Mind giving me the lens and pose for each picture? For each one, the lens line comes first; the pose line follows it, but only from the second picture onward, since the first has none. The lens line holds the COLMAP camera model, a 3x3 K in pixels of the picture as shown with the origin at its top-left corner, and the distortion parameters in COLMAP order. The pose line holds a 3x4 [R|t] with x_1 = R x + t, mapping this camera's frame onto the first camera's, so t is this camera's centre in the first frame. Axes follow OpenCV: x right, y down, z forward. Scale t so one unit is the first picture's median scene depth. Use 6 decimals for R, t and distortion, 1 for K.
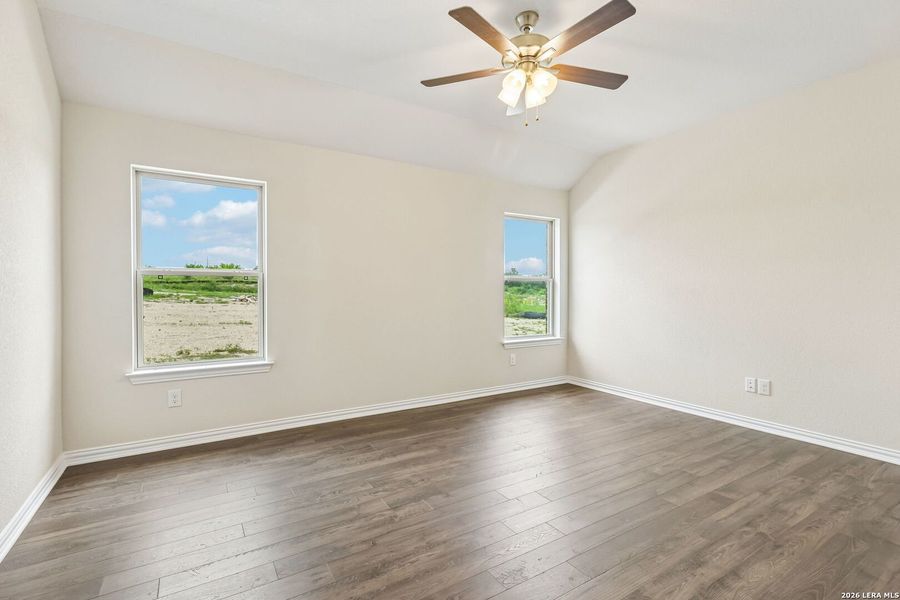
lens RADIAL K [[428.9, 0, 451.7], [0, 428.9, 281.8], [0, 0, 1]] dist [0.000675, -0.000113]
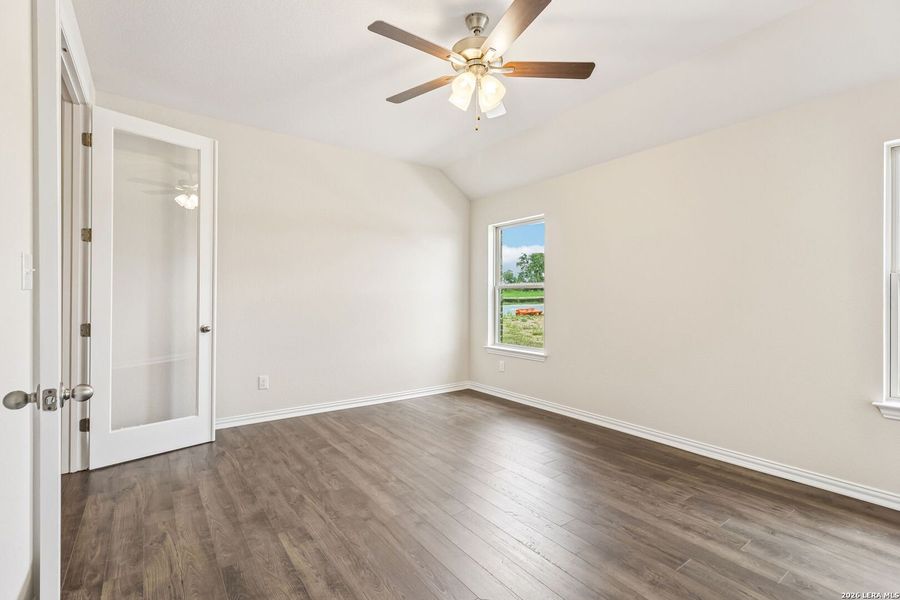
lens RADIAL K [[444.2, 0, 453.5], [0, 444.2, 294.8], [0, 0, 1]] dist [0.000041, 0.000033]
pose [[0.035707, -0.003420, -0.999356, 1.105533], [0.017103, 0.999850, -0.002811, 0.014168], [0.999216, -0.016991, 0.035760, 0.874902]]
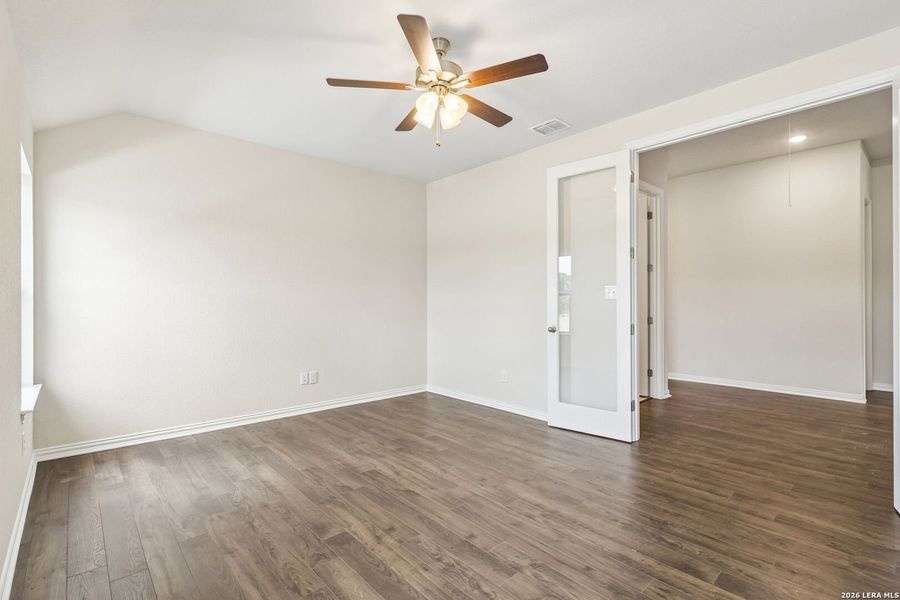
lens RADIAL K [[401.8, 0, 471.6], [0, 401.8, 298.4], [0, 0, 1]] dist [-0.002279, -0.000273]
pose [[-0.189462, 0.004092, 0.981880, -0.747129], [-0.017736, 0.999814, -0.007589, 0.013175], [-0.981728, -0.018853, -0.189354, 1.057491]]
